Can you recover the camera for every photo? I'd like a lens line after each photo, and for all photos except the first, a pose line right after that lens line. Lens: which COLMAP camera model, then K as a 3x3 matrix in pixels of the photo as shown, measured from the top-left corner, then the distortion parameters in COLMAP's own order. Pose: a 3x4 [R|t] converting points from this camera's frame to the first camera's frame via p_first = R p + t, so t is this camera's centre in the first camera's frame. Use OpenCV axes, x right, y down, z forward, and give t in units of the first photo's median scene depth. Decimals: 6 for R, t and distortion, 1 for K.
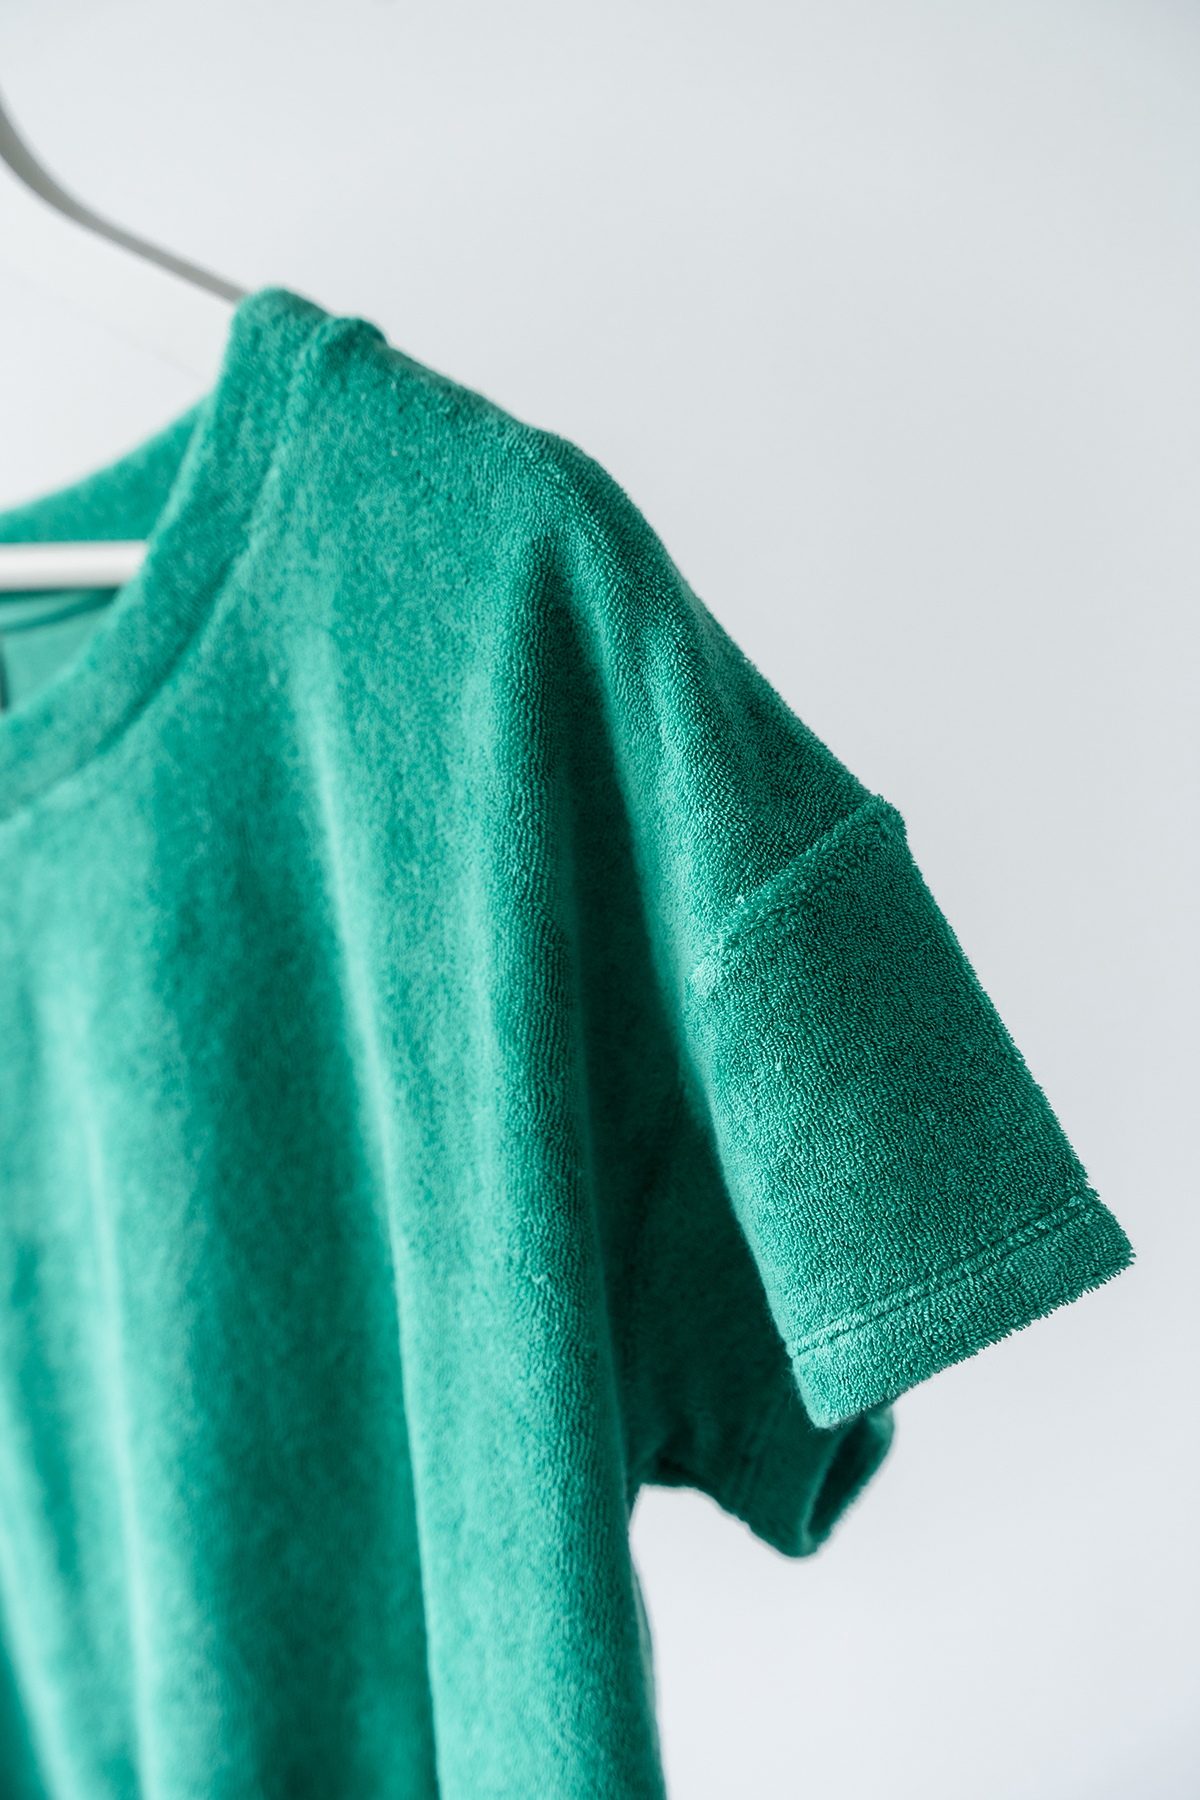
lens RADIAL K [[3135.2, 0, 596.2], [0, 3135.2, 886.6], [0, 0, 1]] dist [0.007472, 0.000000]
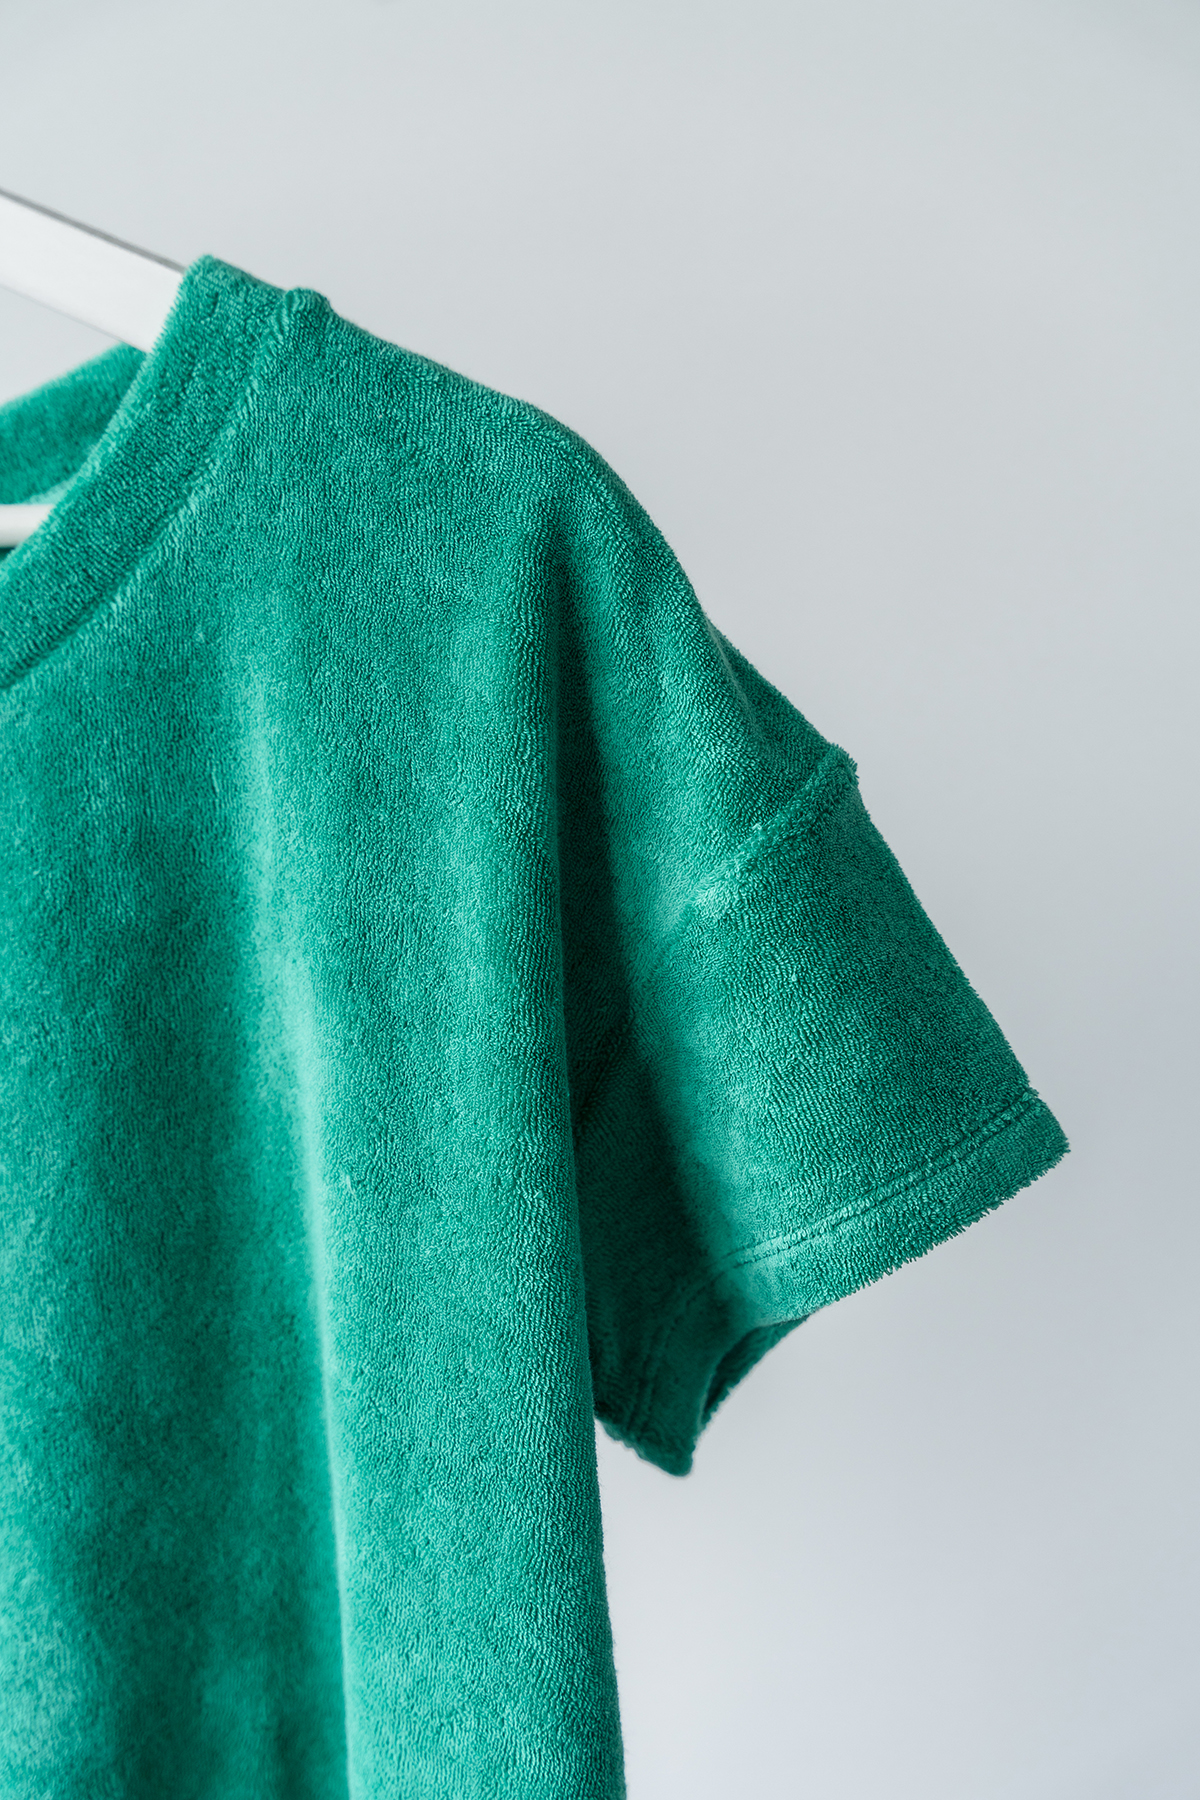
lens RADIAL K [[3489.8, 0, 602.8], [0, 3489.8, 908.7], [0, 0, 1]] dist [0.013828, 0.000000]
pose [[0.904650, 0.012371, 0.425976, -0.488621], [0.019724, 0.997292, -0.070852, 0.110198], [-0.425699, 0.072499, 0.901956, -0.076905]]
